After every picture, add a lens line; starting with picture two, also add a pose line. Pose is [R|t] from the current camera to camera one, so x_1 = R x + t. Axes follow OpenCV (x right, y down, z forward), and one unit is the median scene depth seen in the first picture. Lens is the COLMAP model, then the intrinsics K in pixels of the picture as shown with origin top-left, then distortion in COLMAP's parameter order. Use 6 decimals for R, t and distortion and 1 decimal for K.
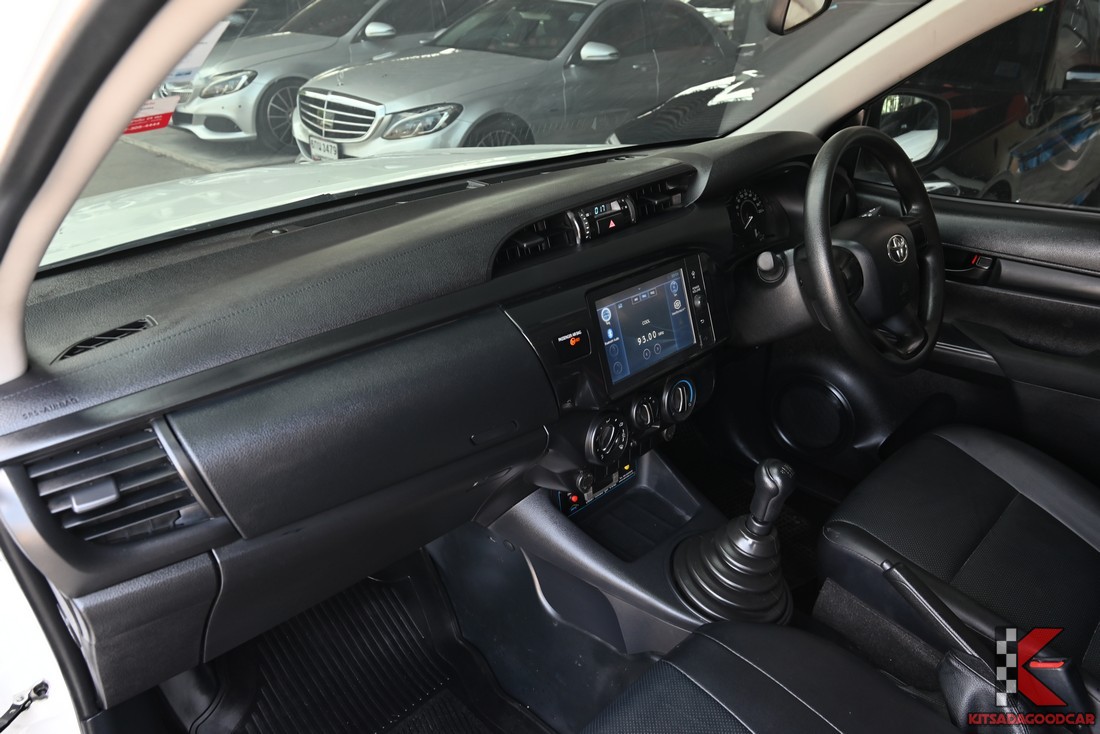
lens RADIAL K [[762.7, 0, 550.2], [0, 762.7, 367.0], [0, 0, 1]] dist [-0.000143, -0.000009]
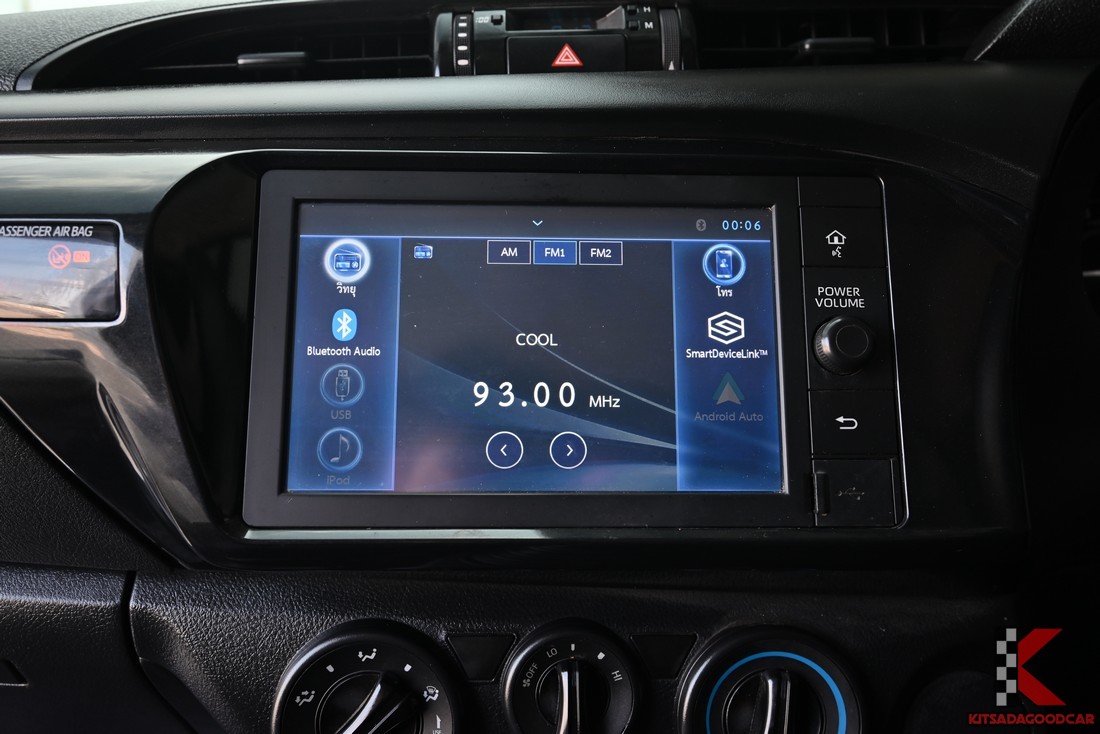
lens RADIAL K [[917.3, 0, 550.1], [0, 917.3, 366.6], [0, 0, 1]] dist [-0.000801, 0.000042]
pose [[0.719835, 0.105959, -0.686010, 0.348535], [-0.313352, 0.931456, -0.184932, 0.010610], [0.619393, 0.348083, 0.703698, 0.741891]]
